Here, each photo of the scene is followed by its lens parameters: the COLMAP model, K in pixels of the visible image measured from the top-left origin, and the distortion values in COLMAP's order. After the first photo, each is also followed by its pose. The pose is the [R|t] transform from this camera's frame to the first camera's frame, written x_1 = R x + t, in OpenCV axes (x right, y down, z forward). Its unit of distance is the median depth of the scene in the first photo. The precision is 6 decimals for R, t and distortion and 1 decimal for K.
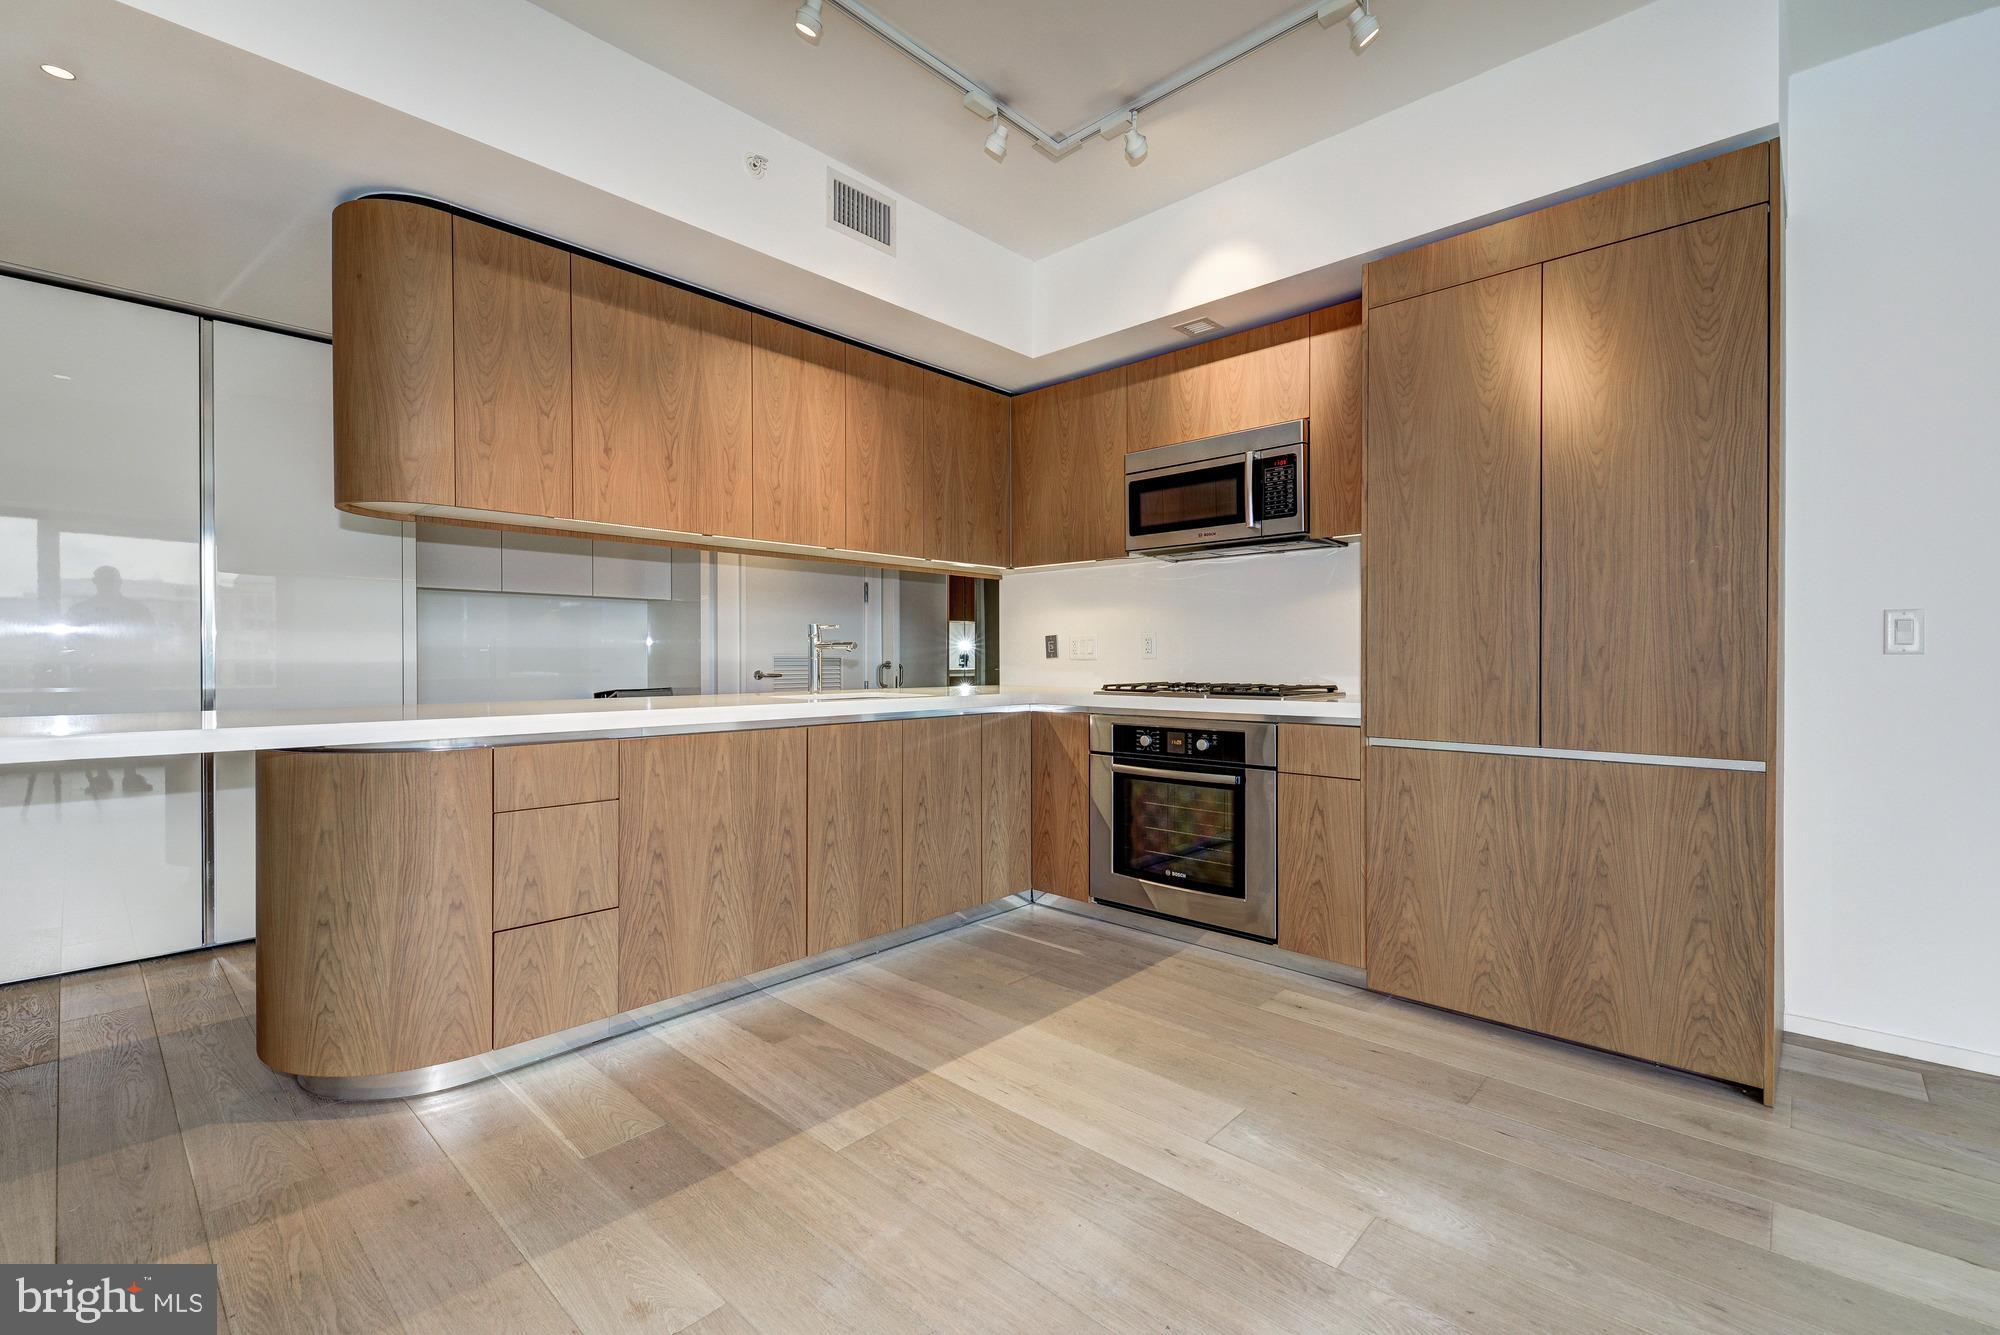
lens RADIAL K [[850.3, 0, 976.0], [0, 850.3, 663.9], [0, 0, 1]] dist [0.001473, -0.000387]
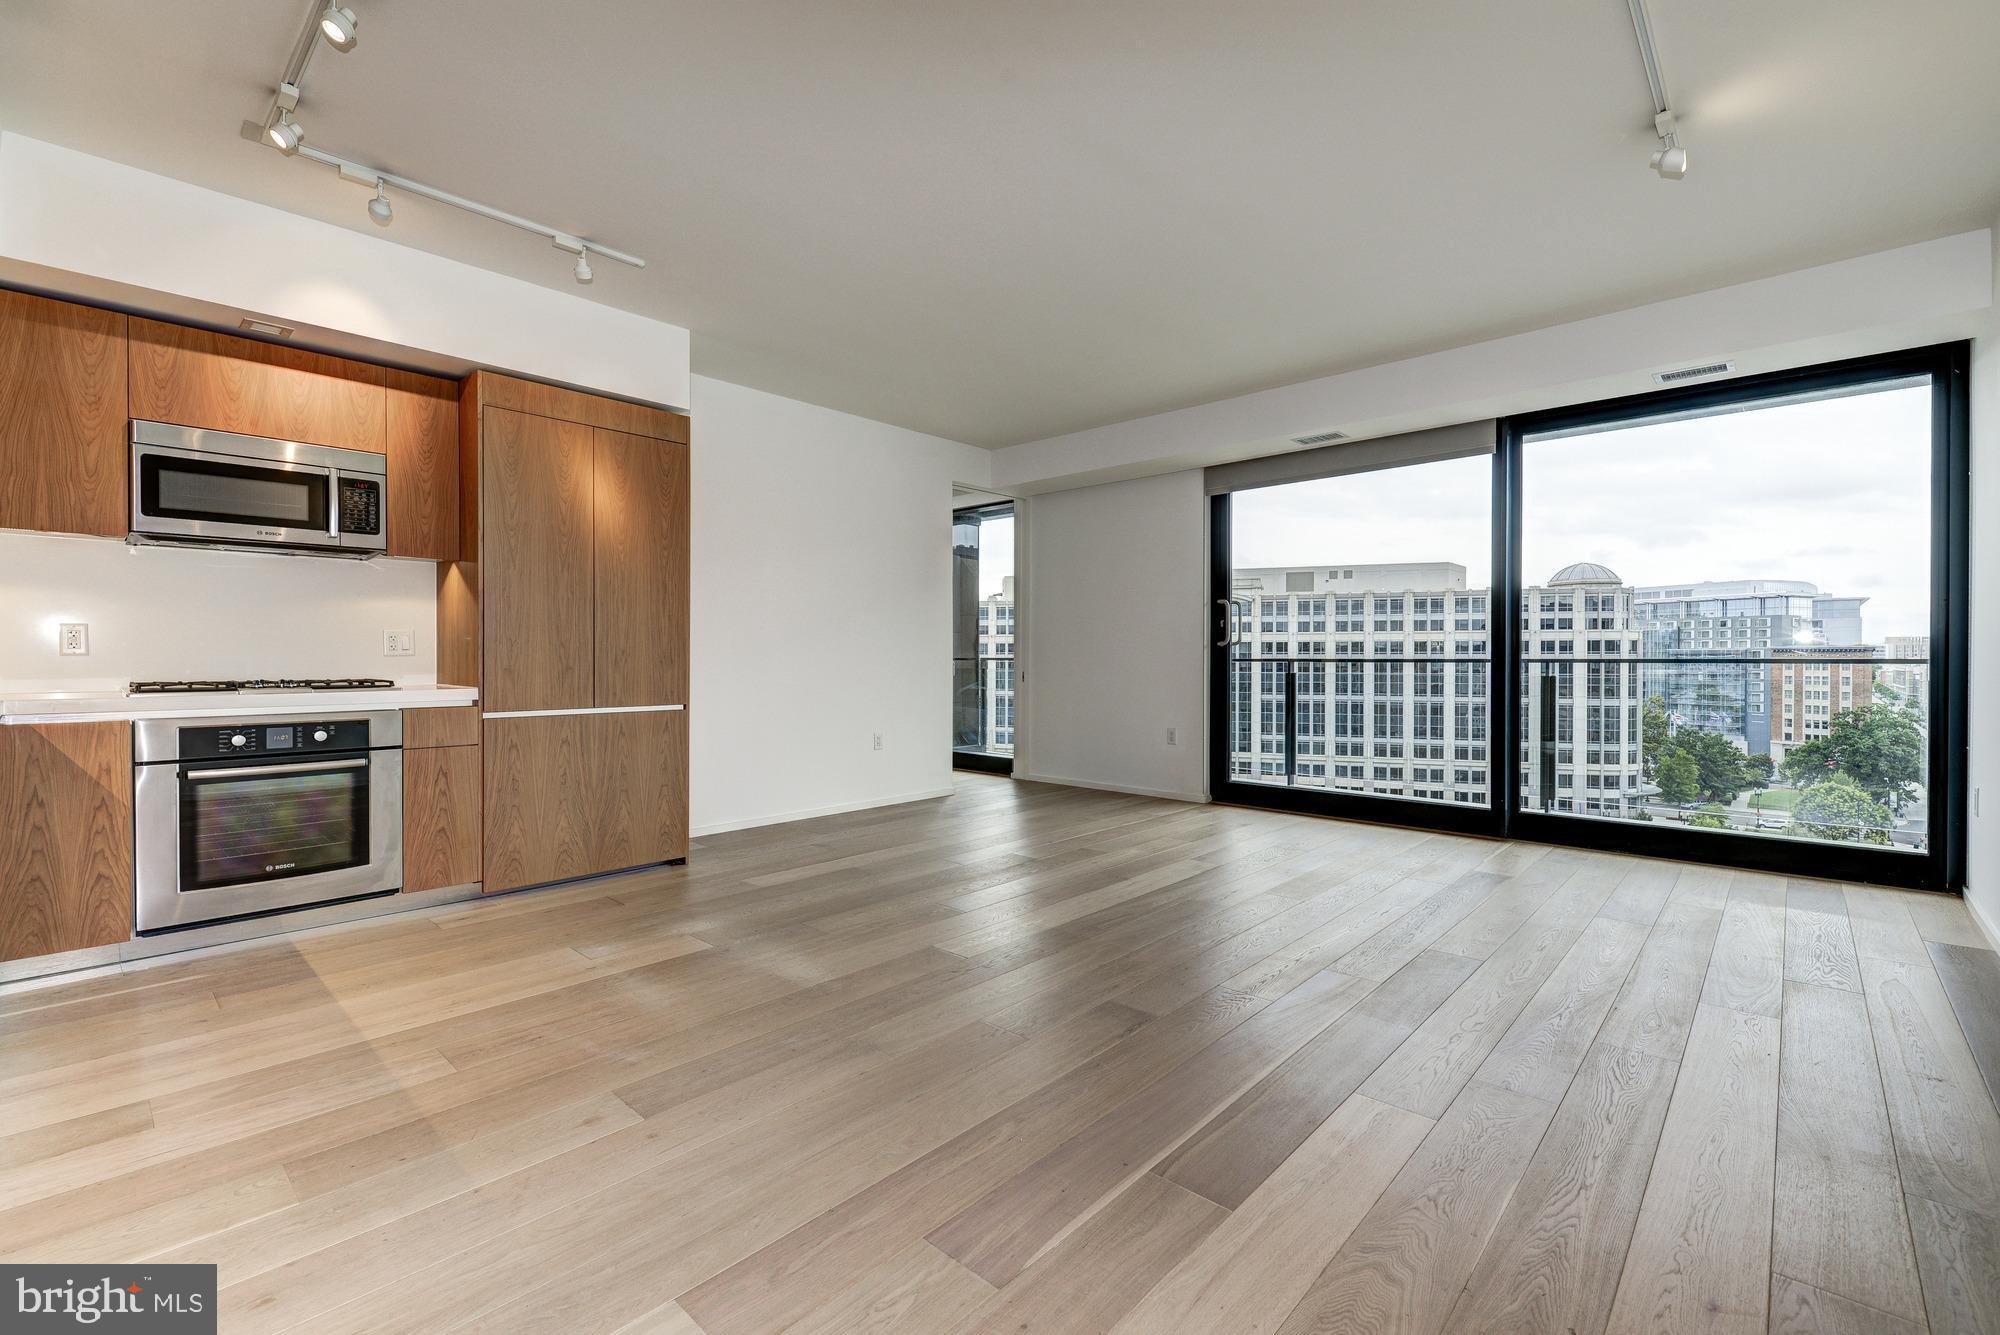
lens RADIAL K [[858.8, 0, 1000.0], [0, 858.8, 667.5], [0, 0, 1]] dist [-0.032328, -0.000099]
pose [[-0.015046, -0.012590, 0.999808, -0.912660], [0.003617, 0.999913, 0.012646, -0.001958], [-0.999880, 0.003807, -0.014999, 0.174653]]
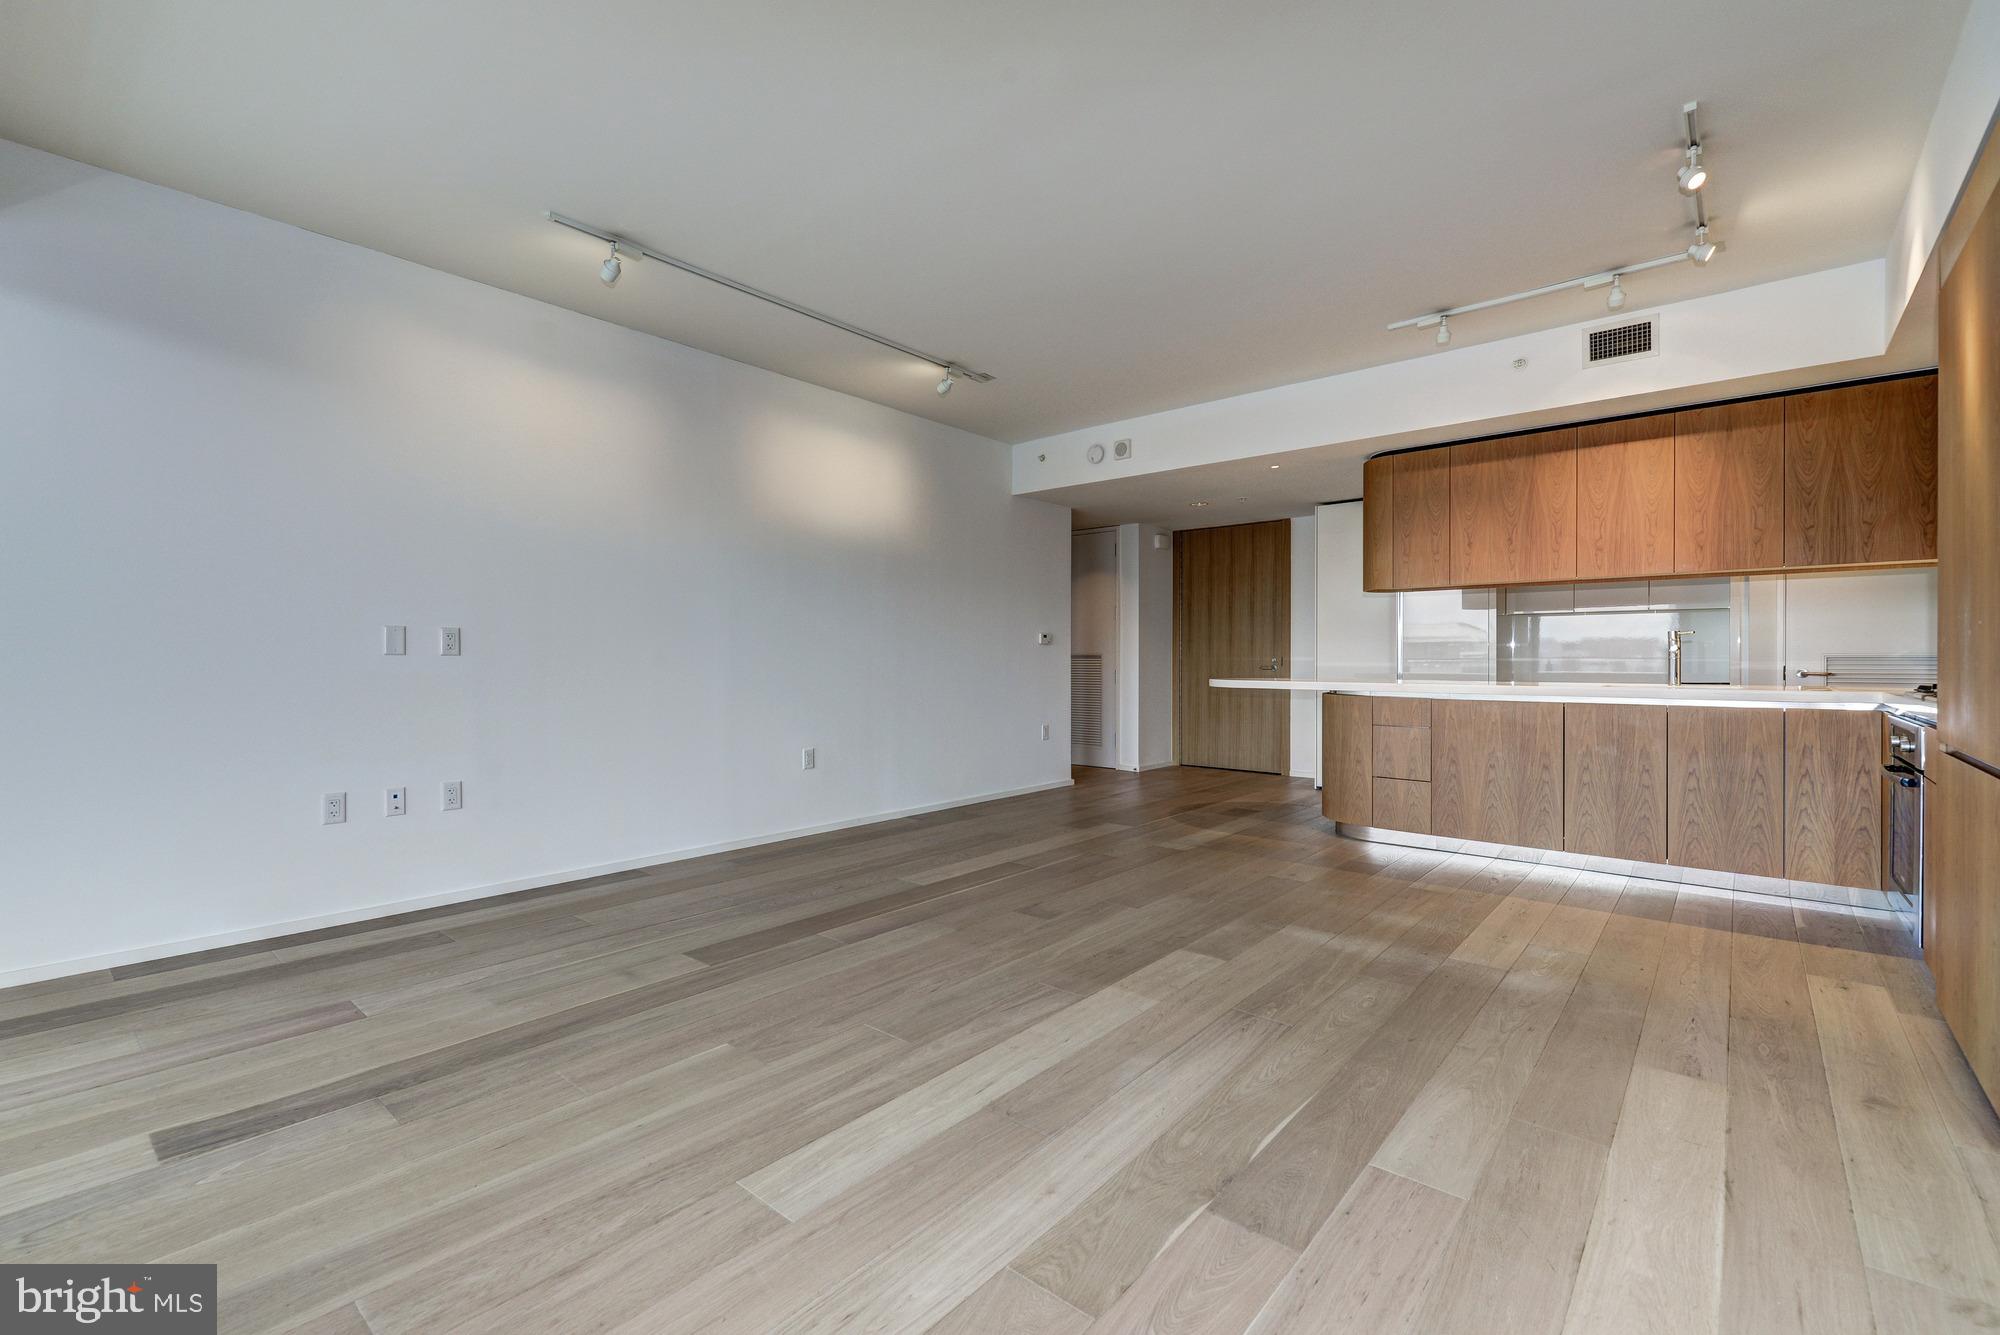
lens RADIAL K [[858.8, 0, 1000.0], [0, 858.8, 667.5], [0, 0, 1]] dist [-0.032328, -0.000099]
pose [[0.042835, 0.010301, -0.999029, 1.299822], [-0.005389, 0.999935, 0.010079, 0.001188], [0.999068, 0.004952, 0.042887, -0.085963]]
